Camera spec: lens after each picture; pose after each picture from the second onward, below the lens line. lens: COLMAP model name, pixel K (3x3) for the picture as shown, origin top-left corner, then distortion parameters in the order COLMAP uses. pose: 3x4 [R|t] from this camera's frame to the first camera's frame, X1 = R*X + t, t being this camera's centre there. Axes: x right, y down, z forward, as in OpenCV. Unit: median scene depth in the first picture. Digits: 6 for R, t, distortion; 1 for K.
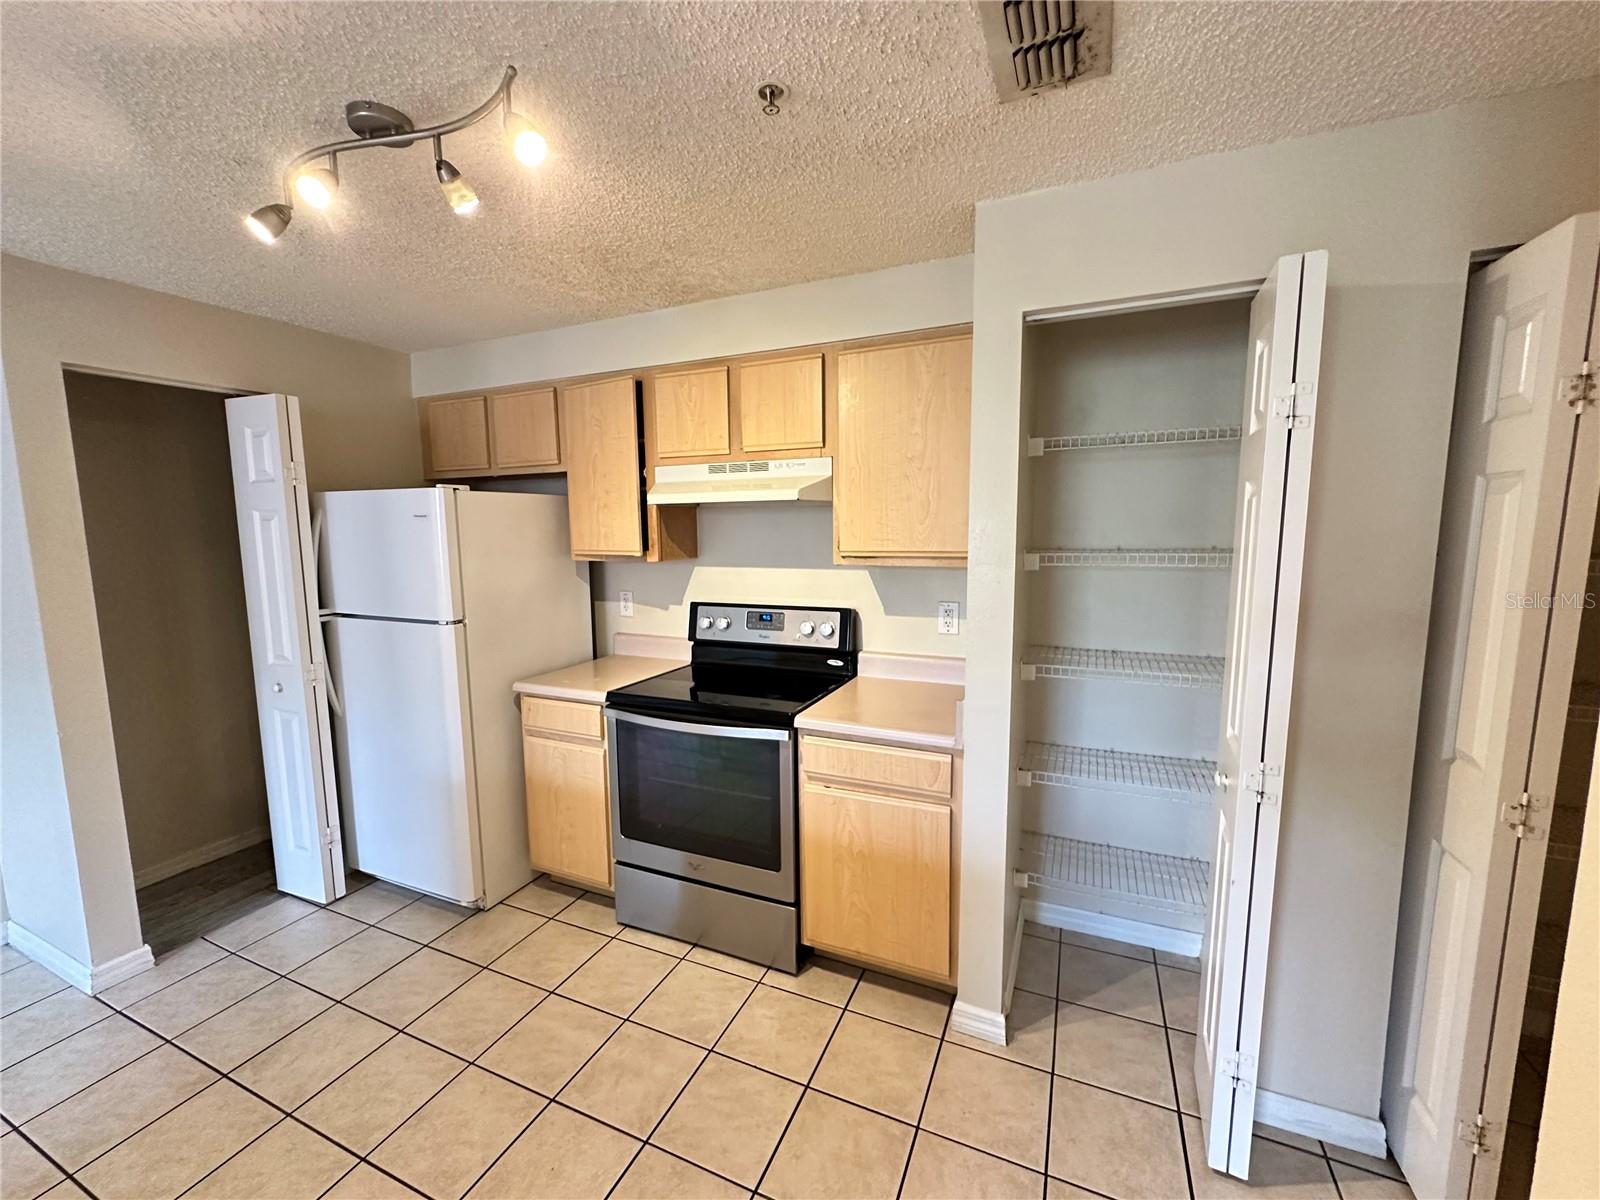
lens RADIAL K [[639.8, 0, 801.3], [0, 639.8, 602.4], [0, 0, 1]] dist [-0.002175, 0.000353]
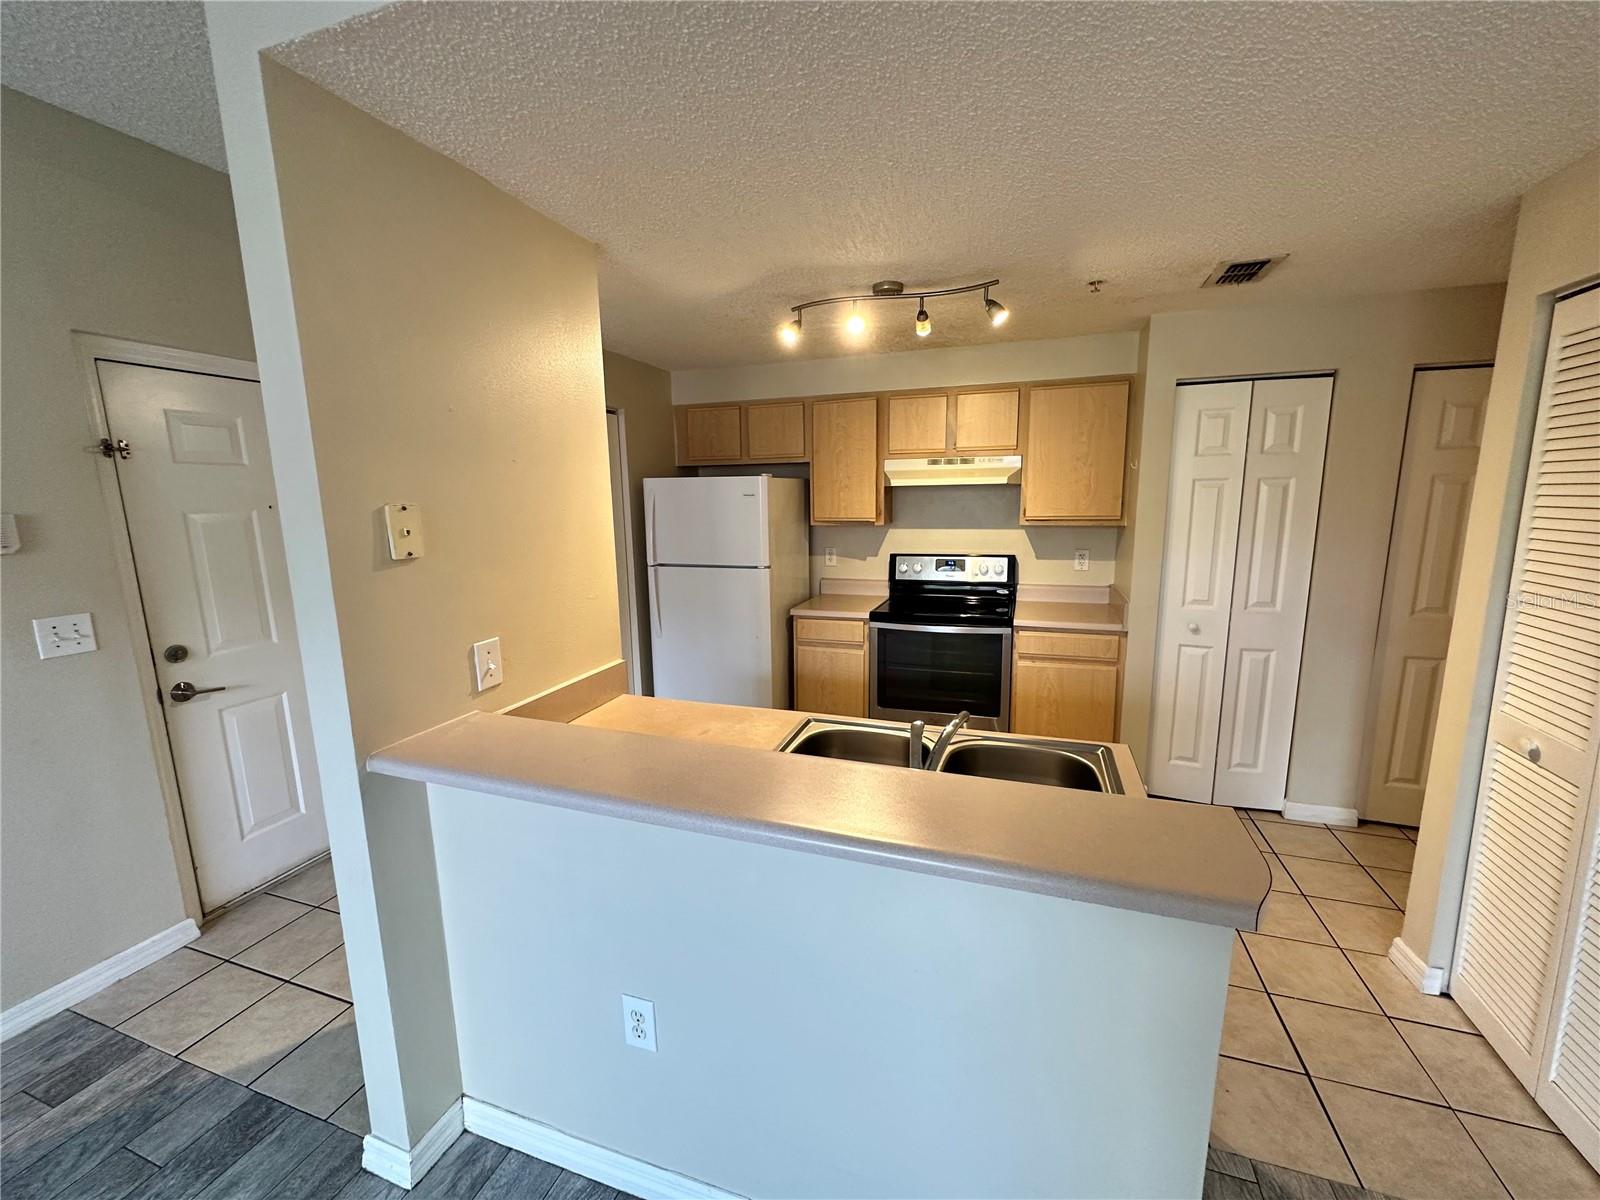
lens RADIAL K [[639.8, 0, 801.3], [0, 639.8, 602.4], [0, 0, 1]] dist [-0.002175, 0.000353]
pose [[0.996744, -0.019213, 0.078303, -0.541880], [0.015457, 0.998714, 0.048286, 0.040110], [-0.079130, -0.046918, 0.995760, -0.458118]]
